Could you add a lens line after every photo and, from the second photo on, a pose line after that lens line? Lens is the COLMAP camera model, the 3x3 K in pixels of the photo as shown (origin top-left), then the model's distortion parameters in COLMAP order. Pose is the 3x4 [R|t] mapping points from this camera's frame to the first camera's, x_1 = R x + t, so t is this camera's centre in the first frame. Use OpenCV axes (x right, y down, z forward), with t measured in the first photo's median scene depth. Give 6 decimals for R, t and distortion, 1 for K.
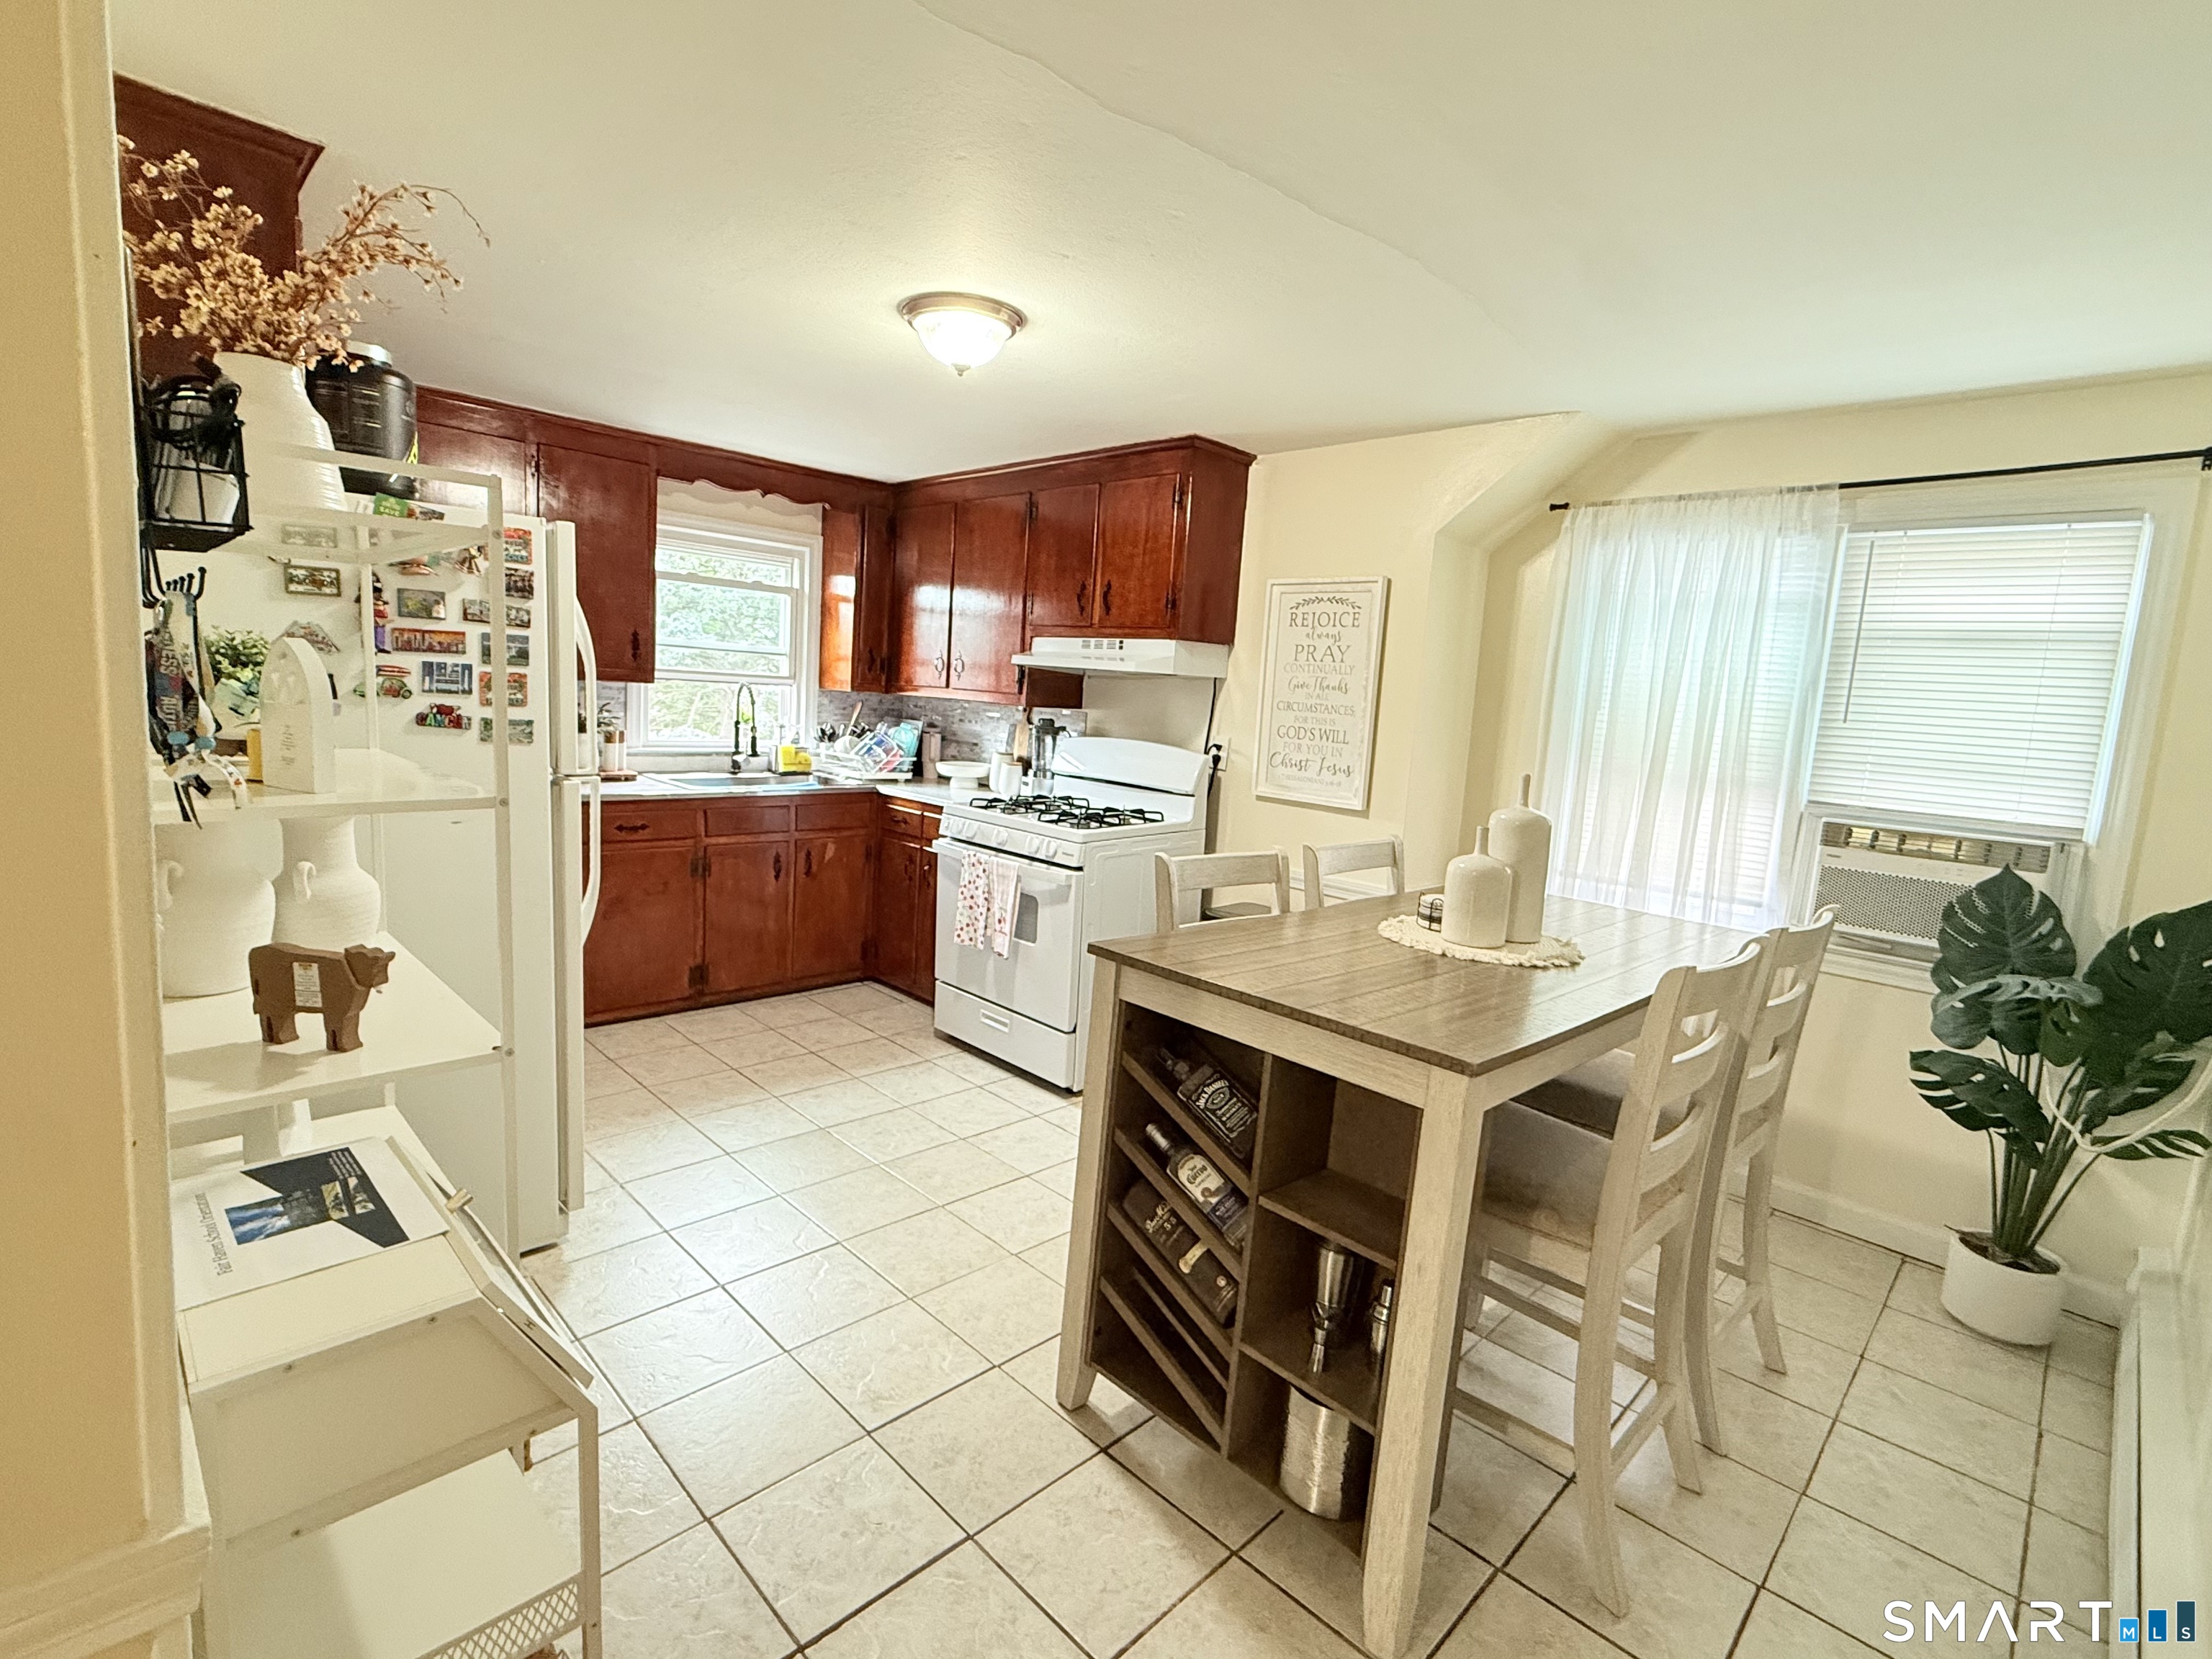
lens RADIAL K [[1040.5, 0, 1104.4], [0, 1040.5, 831.9], [0, 0, 1]] dist [-0.002408, -0.001535]
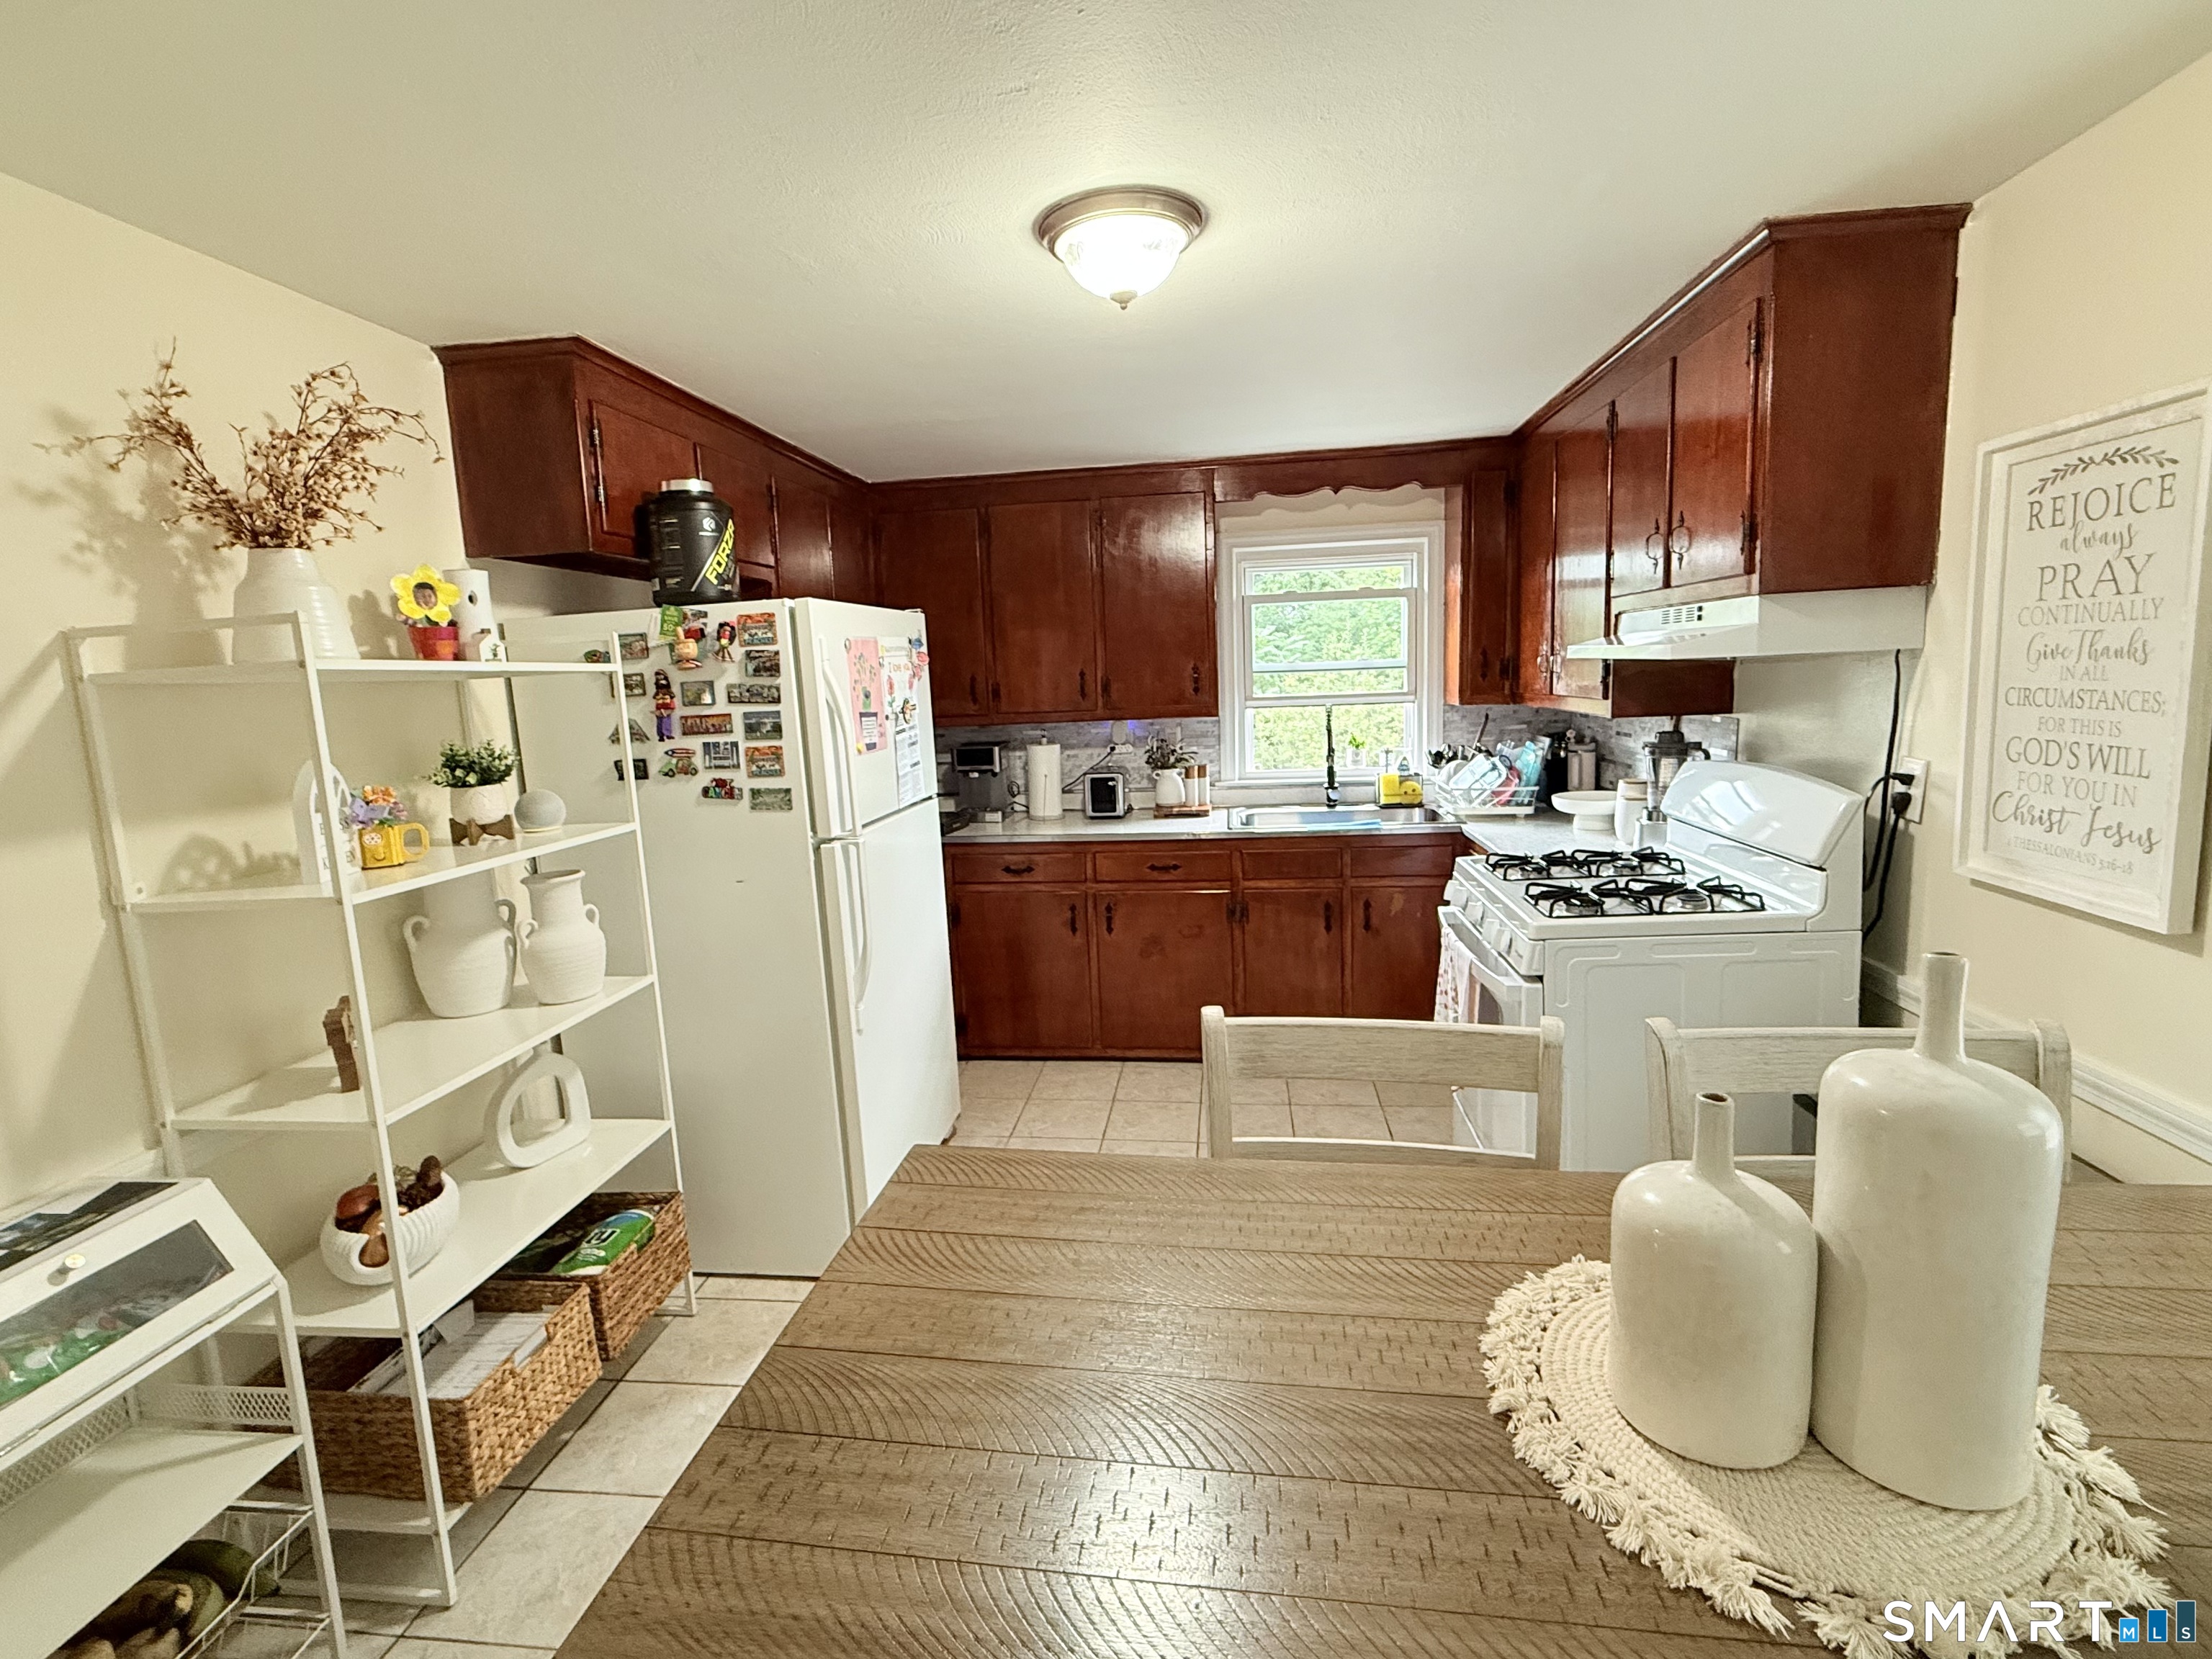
lens RADIAL K [[1040.5, 0, 1102.8], [0, 1040.5, 822.4], [0, 0, 1]] dist [-0.002408, -0.001535]
pose [[0.606143, 0.023458, -0.795010, 0.300224], [-0.027864, 0.999578, 0.008249, -0.054970], [0.794868, 0.017152, 0.606541, 0.369946]]
